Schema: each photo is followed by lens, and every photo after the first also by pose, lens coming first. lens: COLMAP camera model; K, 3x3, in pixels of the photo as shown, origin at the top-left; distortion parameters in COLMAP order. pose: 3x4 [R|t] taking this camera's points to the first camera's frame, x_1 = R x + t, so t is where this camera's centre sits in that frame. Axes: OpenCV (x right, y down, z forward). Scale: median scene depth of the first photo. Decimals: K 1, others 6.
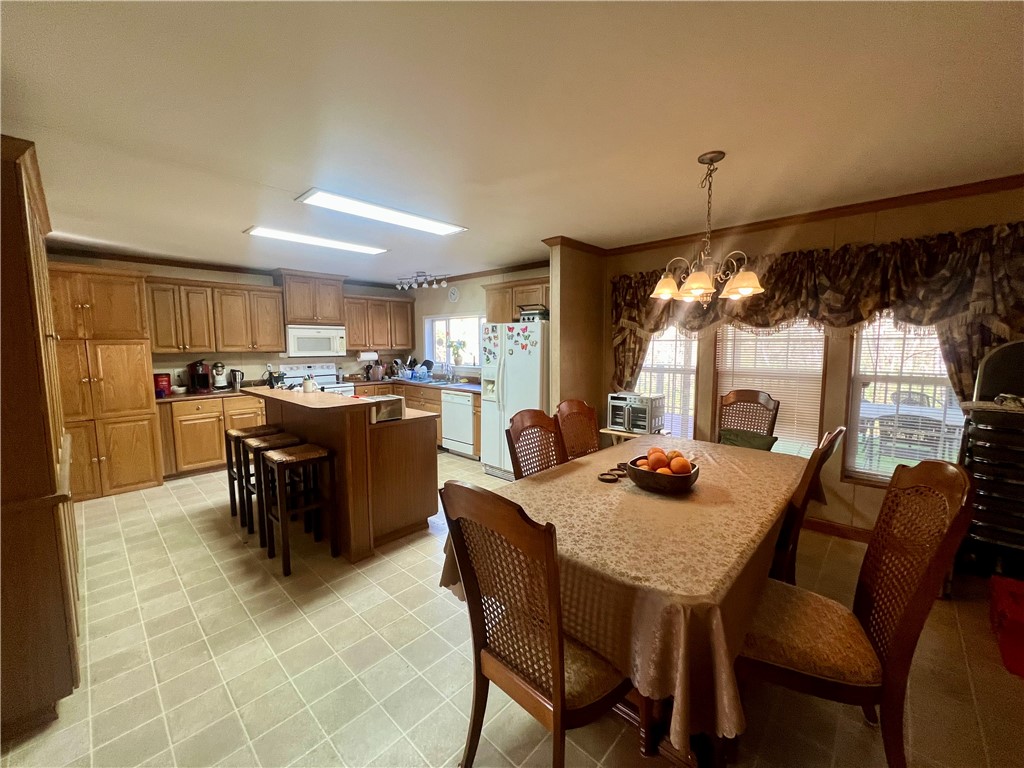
lens RADIAL K [[404.5, 0, 516.8], [0, 404.5, 383.6], [0, 0, 1]] dist [-0.003590, 0.000059]
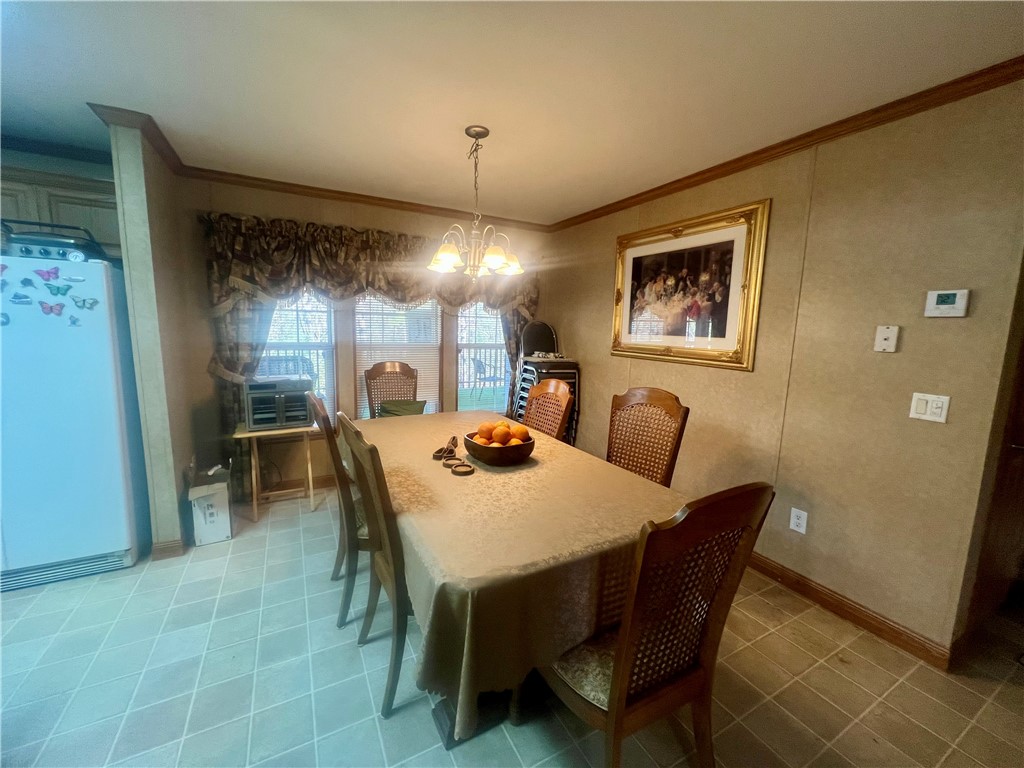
lens RADIAL K [[404.5, 0, 507.8], [0, 404.5, 381.2], [0, 0, 1]] dist [-0.003590, 0.000059]
pose [[0.341438, -0.115546, 0.932775, -0.320716], [0.061261, 0.993040, 0.100587, -0.021990], [-0.937906, 0.022799, 0.346140, 0.369897]]
